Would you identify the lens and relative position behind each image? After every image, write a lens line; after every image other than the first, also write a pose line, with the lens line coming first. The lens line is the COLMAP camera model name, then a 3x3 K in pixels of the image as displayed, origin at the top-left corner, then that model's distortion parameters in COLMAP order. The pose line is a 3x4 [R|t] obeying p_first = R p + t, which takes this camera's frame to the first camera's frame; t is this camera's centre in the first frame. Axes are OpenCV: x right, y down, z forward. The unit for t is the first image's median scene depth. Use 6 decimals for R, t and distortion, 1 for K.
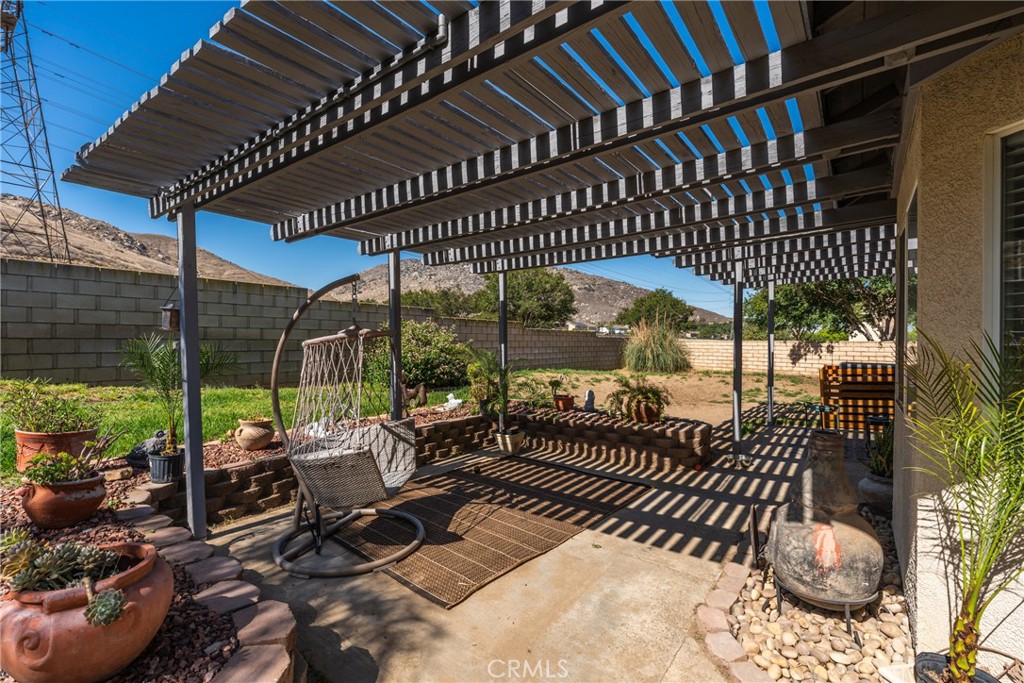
lens RADIAL K [[470.8, 0, 509.3], [0, 470.8, 343.7], [0, 0, 1]] dist [0.000394, 0.000807]
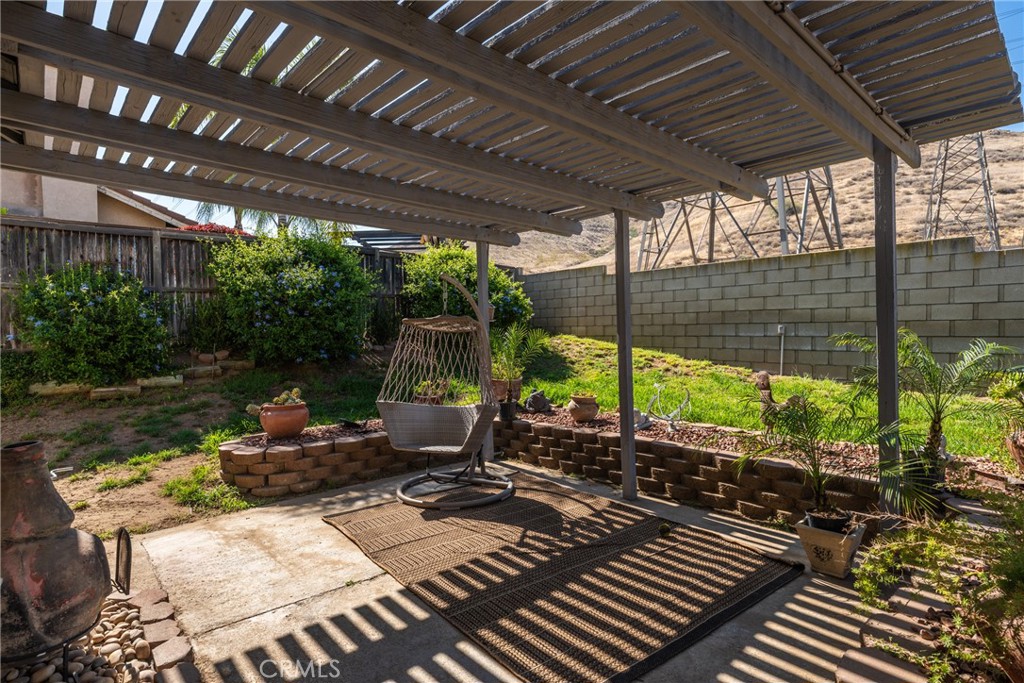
lens RADIAL K [[535.0, 0, 512.0], [0, 535.0, 341.4], [0, 0, 1]] dist [0.000951, 0.000010]
pose [[-0.202809, 0.022312, -0.978964, 0.787484], [0.006562, 0.999749, 0.021426, 0.002103], [0.979196, -0.002079, -0.202904, 1.133286]]
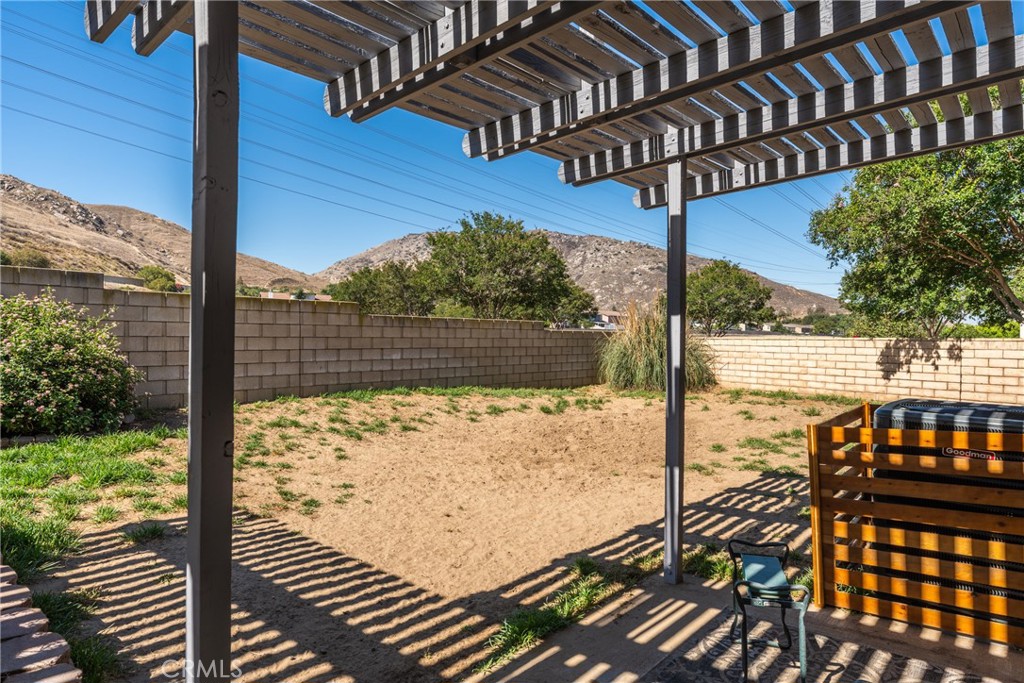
lens RADIAL K [[613.9, 0, 513.2], [0, 613.9, 339.7], [0, 0, 1]] dist [-0.004908, 0.000518]
pose [[0.996960, 0.000740, -0.077910, 0.202751], [-0.000950, 0.999996, -0.002661, -0.000891], [0.077908, 0.002726, 0.996957, 0.234455]]
